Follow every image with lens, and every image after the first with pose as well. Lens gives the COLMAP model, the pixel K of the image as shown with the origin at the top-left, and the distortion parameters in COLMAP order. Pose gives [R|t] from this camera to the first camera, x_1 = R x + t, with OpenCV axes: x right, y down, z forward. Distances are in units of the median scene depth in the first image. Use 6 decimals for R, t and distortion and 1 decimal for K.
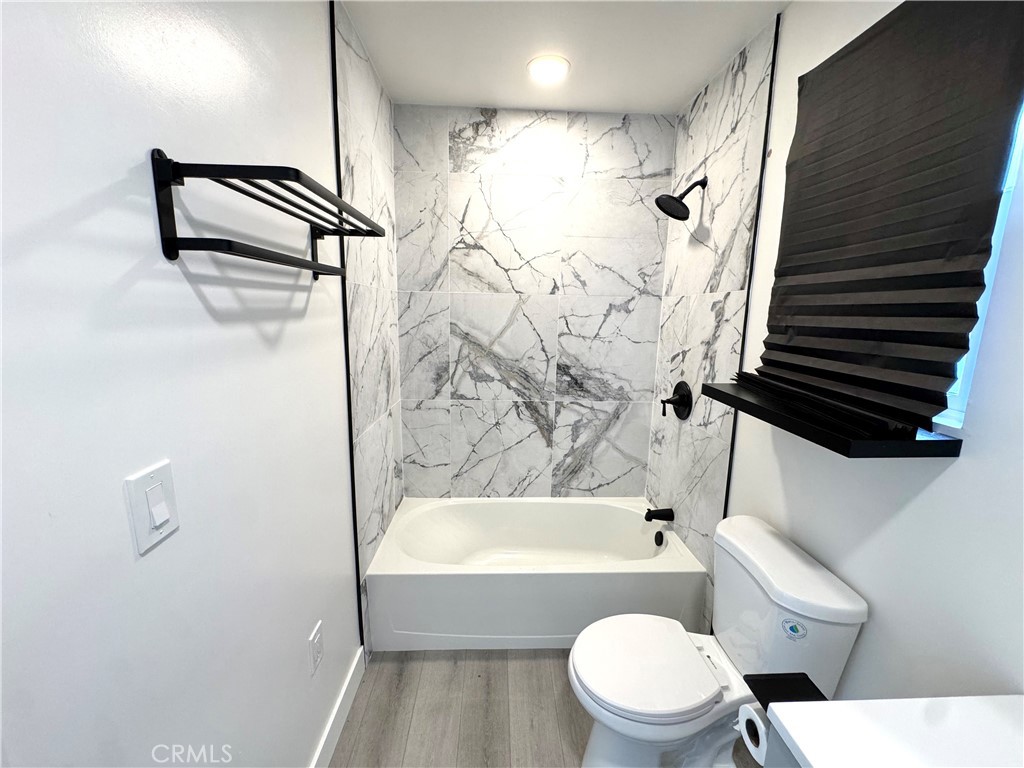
lens RADIAL K [[407.0, 0, 512.3], [0, 407.0, 385.2], [0, 0, 1]] dist [-0.004354, -0.000045]
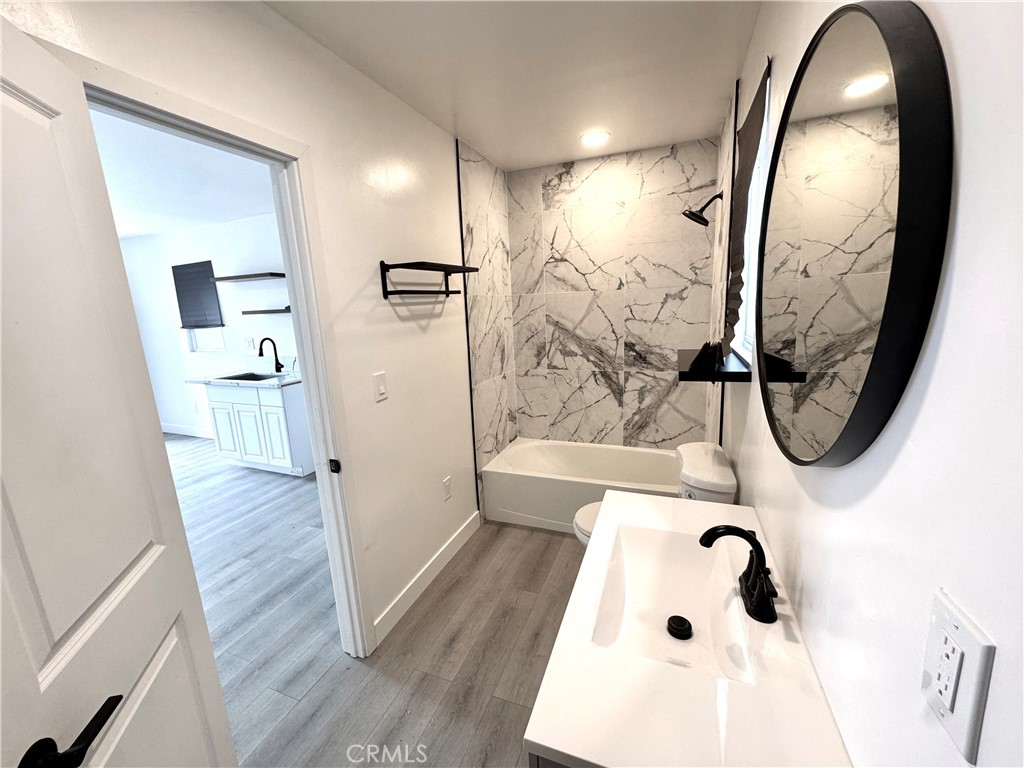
lens RADIAL K [[407.0, 0, 513.9], [0, 407.0, 385.9], [0, 0, 1]] dist [-0.004354, -0.000045]
pose [[0.915957, 0.021618, -0.400695, 0.341583], [-0.011889, 0.999571, 0.026752, 0.062282], [0.401101, -0.019740, 0.915821, -0.379070]]
